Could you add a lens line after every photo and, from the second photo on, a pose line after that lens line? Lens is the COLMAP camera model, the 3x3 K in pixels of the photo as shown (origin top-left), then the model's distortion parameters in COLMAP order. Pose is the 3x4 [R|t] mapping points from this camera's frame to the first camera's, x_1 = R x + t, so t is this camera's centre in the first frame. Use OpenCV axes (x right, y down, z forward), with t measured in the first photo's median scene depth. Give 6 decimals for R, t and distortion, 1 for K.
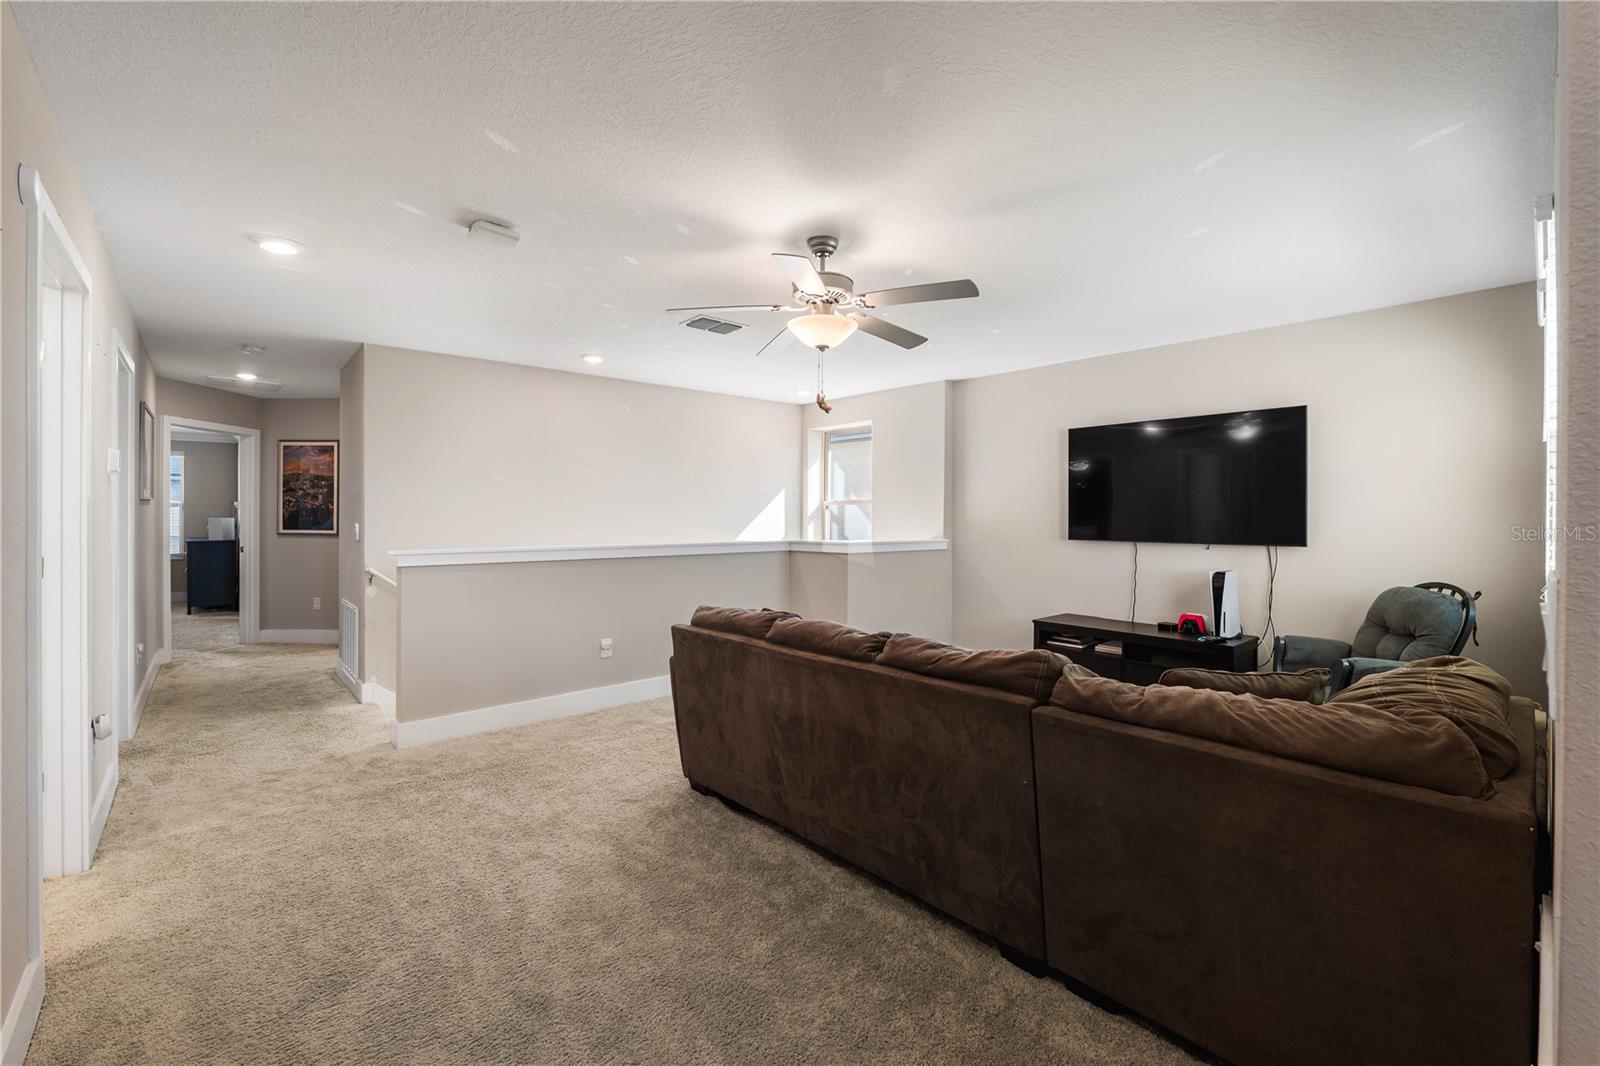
lens RADIAL K [[654.1, 0, 791.3], [0, 654.1, 522.7], [0, 0, 1]] dist [-0.000408, -0.000044]
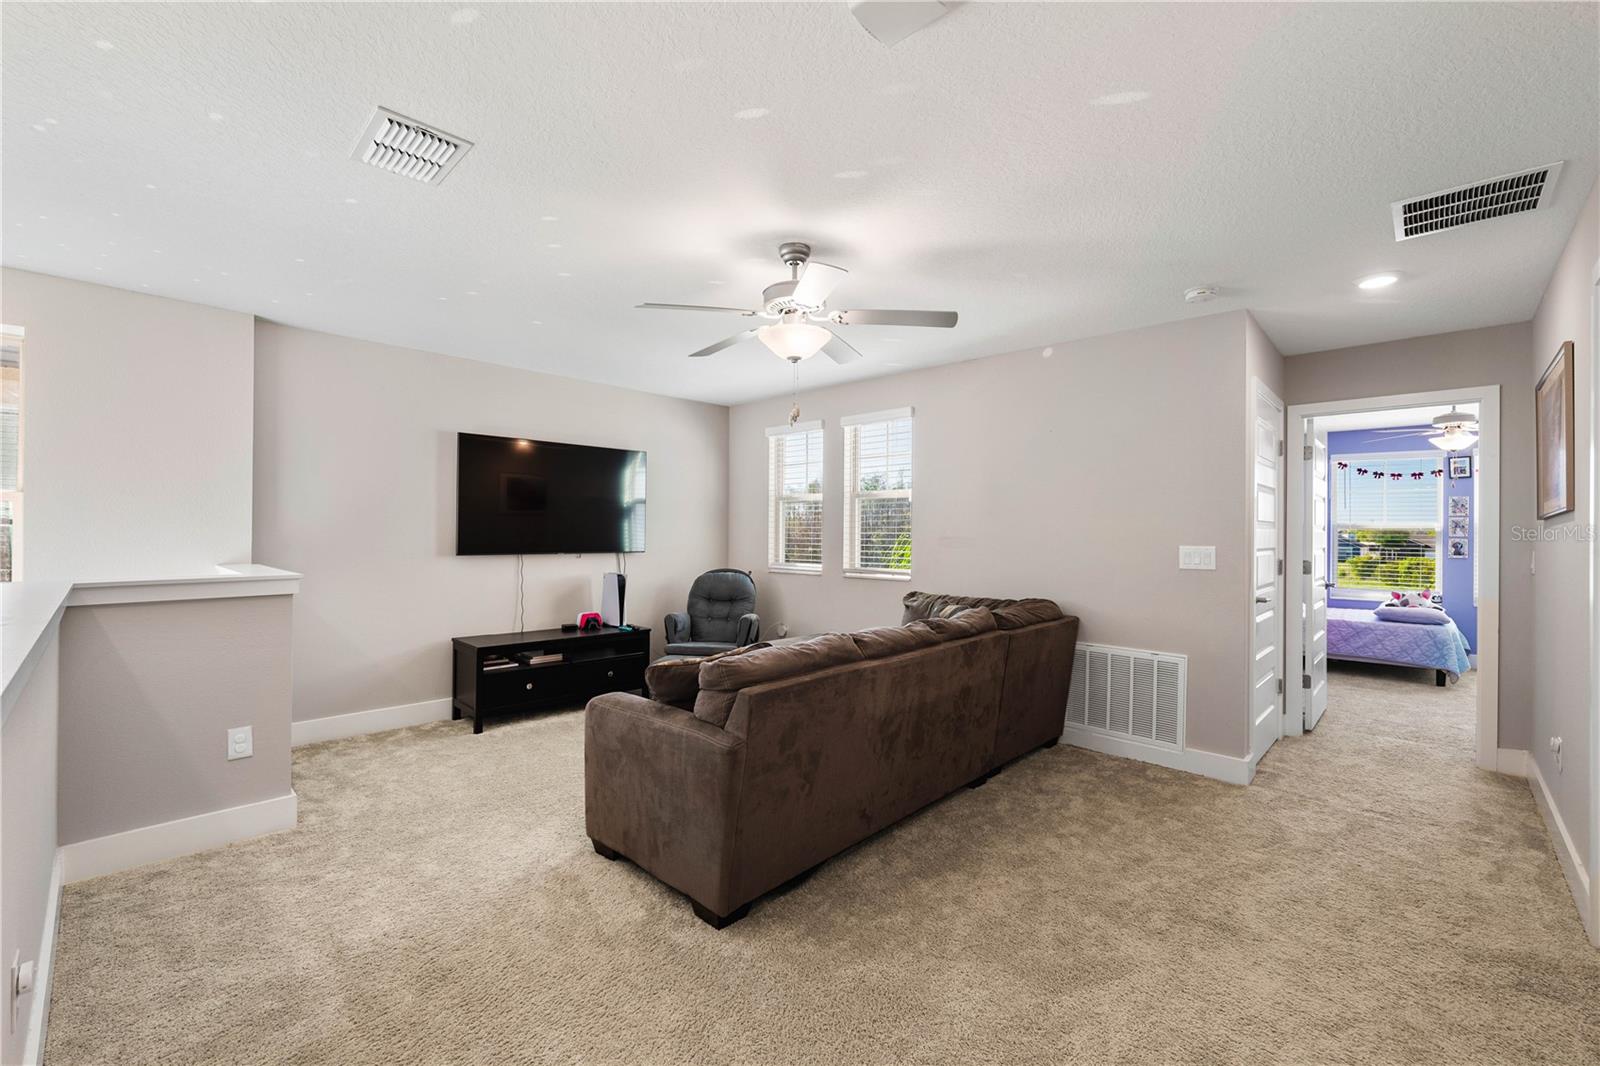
lens RADIAL K [[674.9, 0, 807.7], [0, 674.9, 531.2], [0, 0, 1]] dist [-0.000950, -0.000079]
pose [[-0.089336, -0.001373, 0.996001, -0.607139], [0.002607, 0.999995, 0.001613, -0.007919], [-0.995998, 0.002740, -0.089332, 0.687029]]
